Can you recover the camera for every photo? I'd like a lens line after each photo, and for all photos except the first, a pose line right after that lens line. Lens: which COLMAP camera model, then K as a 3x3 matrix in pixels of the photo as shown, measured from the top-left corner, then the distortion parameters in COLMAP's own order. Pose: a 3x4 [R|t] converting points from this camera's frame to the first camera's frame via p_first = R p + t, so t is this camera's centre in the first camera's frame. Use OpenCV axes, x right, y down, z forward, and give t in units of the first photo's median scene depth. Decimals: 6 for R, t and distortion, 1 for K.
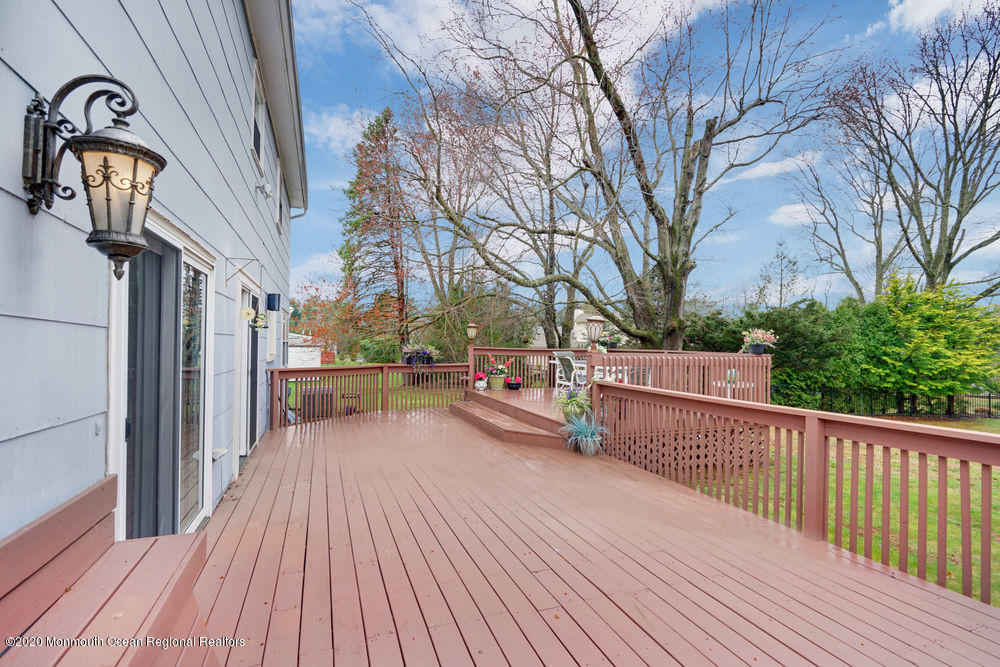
lens RADIAL K [[455.7, 0, 500.0], [0, 455.7, 333.5], [0, 0, 1]] dist [-0.006050, 0.000291]
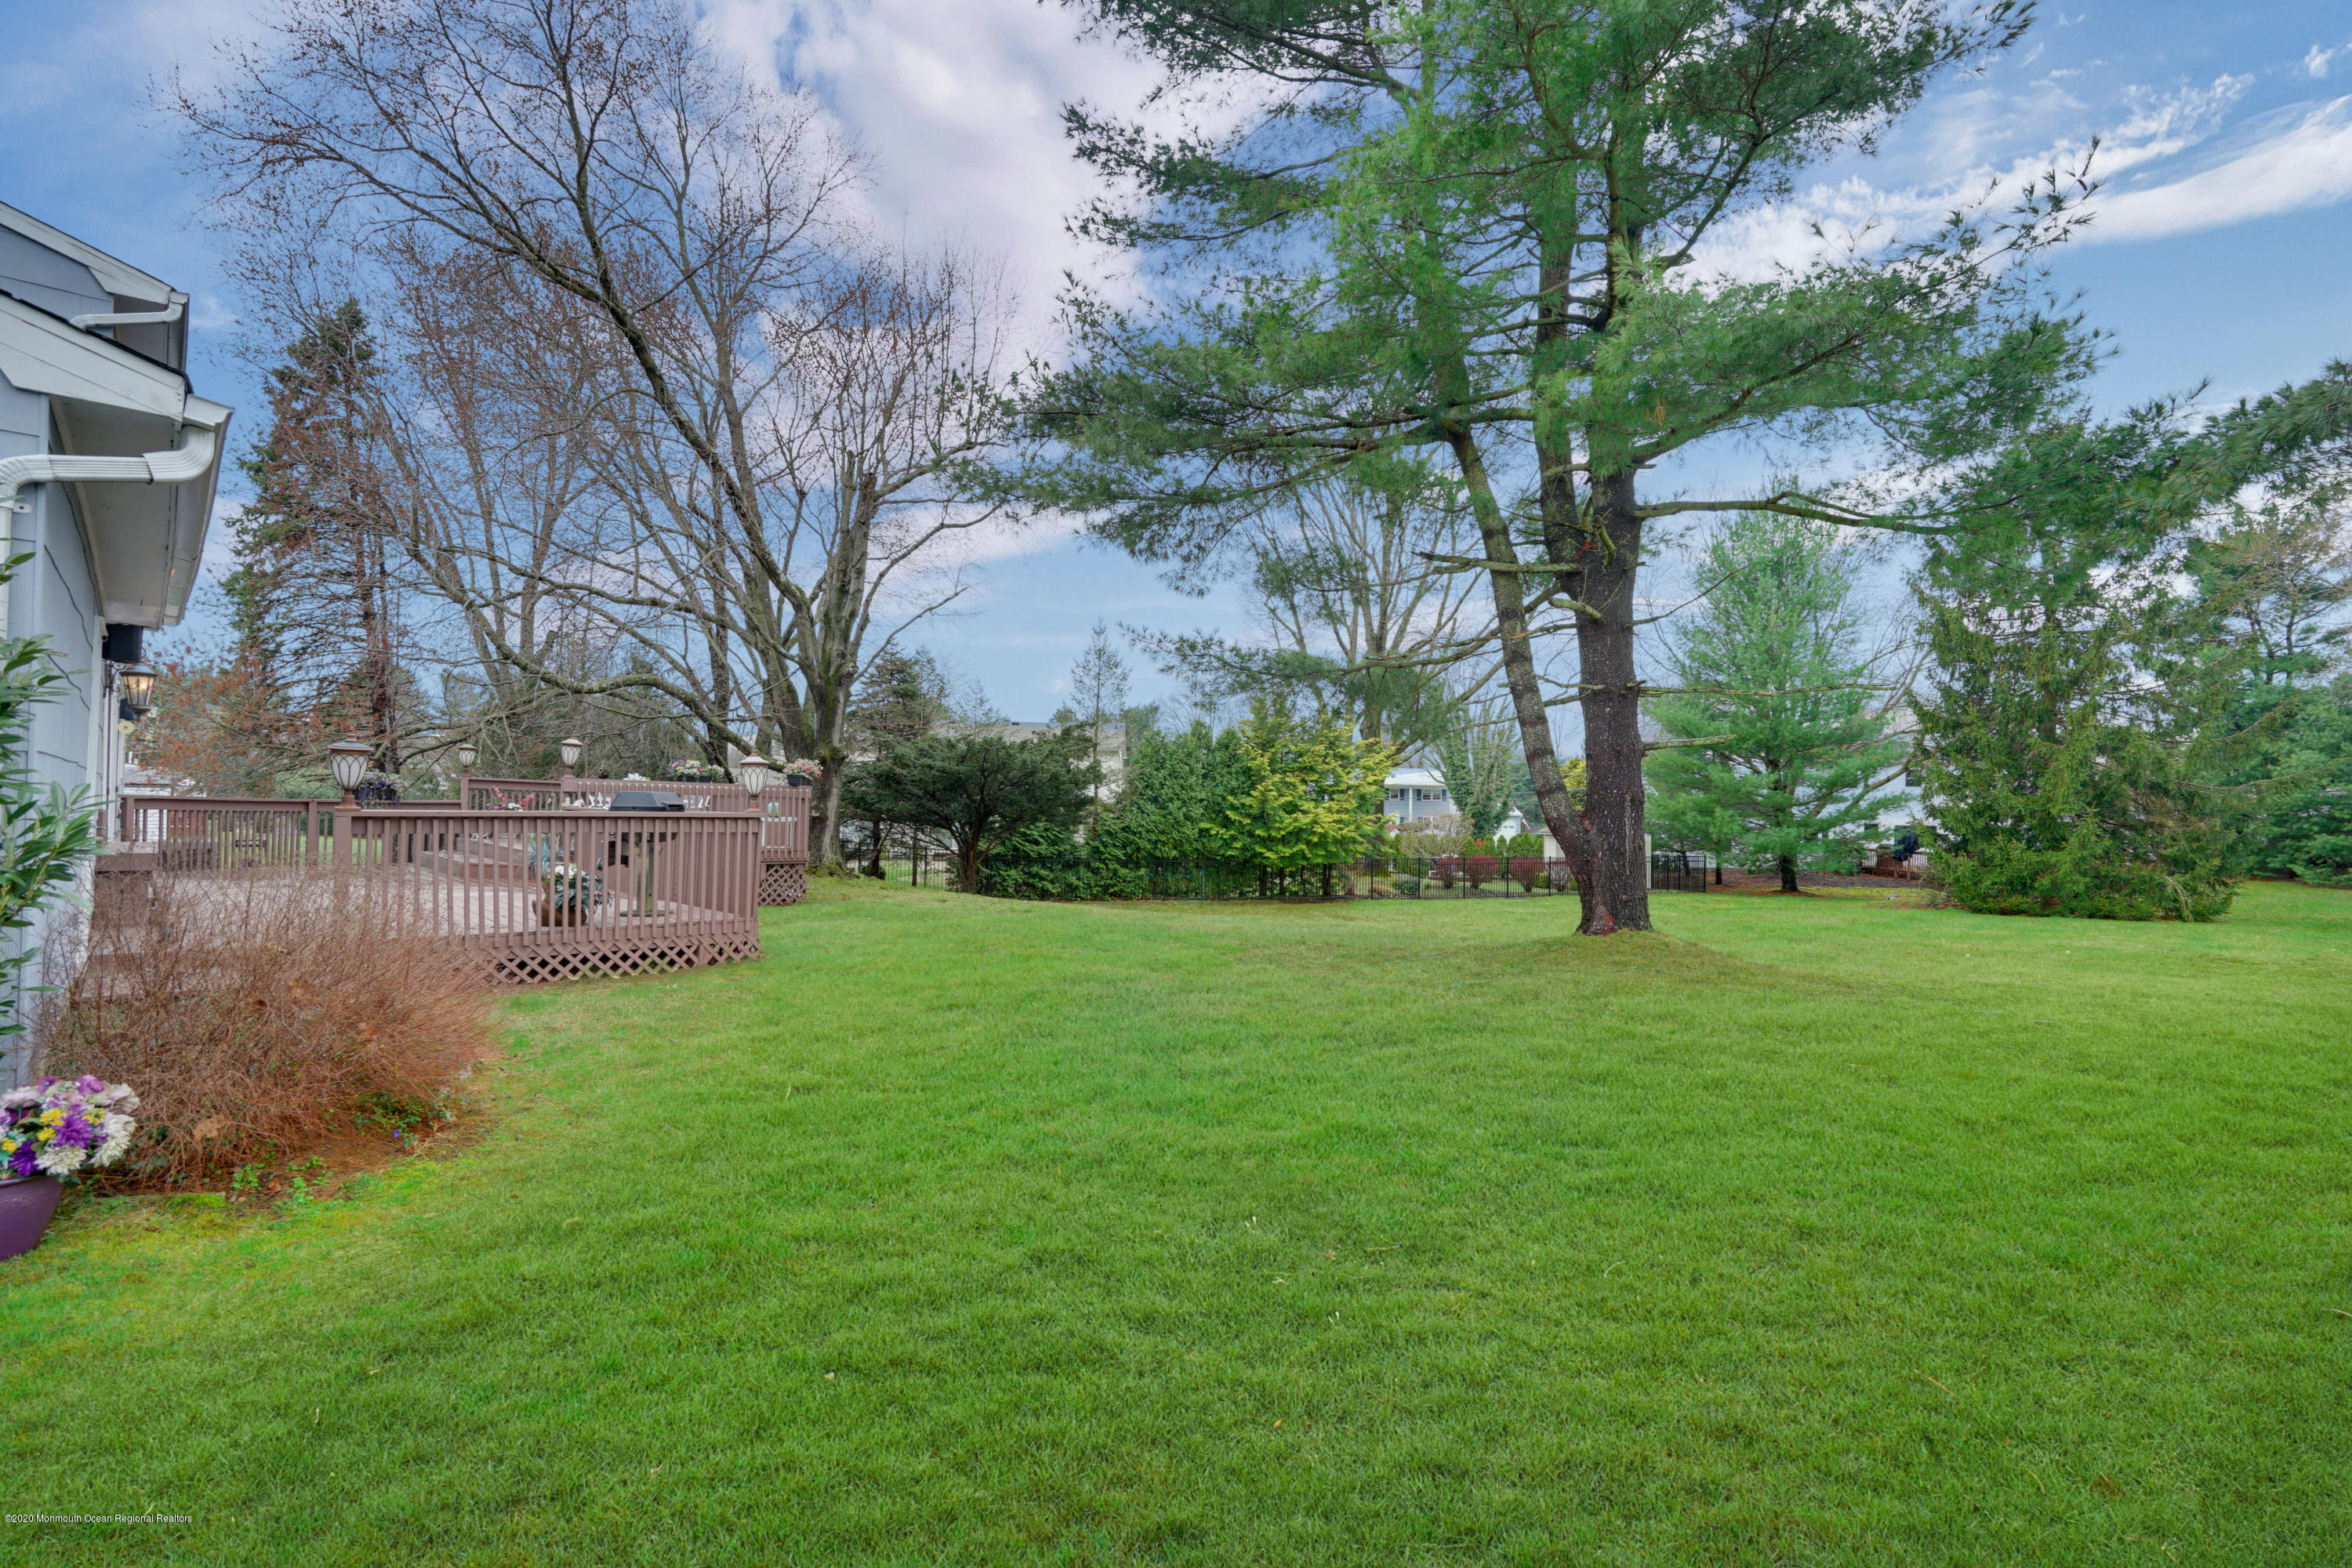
lens RADIAL K [[1071.8, 0, 1176.0], [0, 1071.8, 784.0], [0, 0, 1]] dist [-0.006050, 0.000291]
pose [[0.922983, 0.014884, 0.384553, 0.151494], [-0.017109, 0.999851, 0.002366, 0.007946], [-0.384461, -0.008763, 0.923100, -0.453539]]
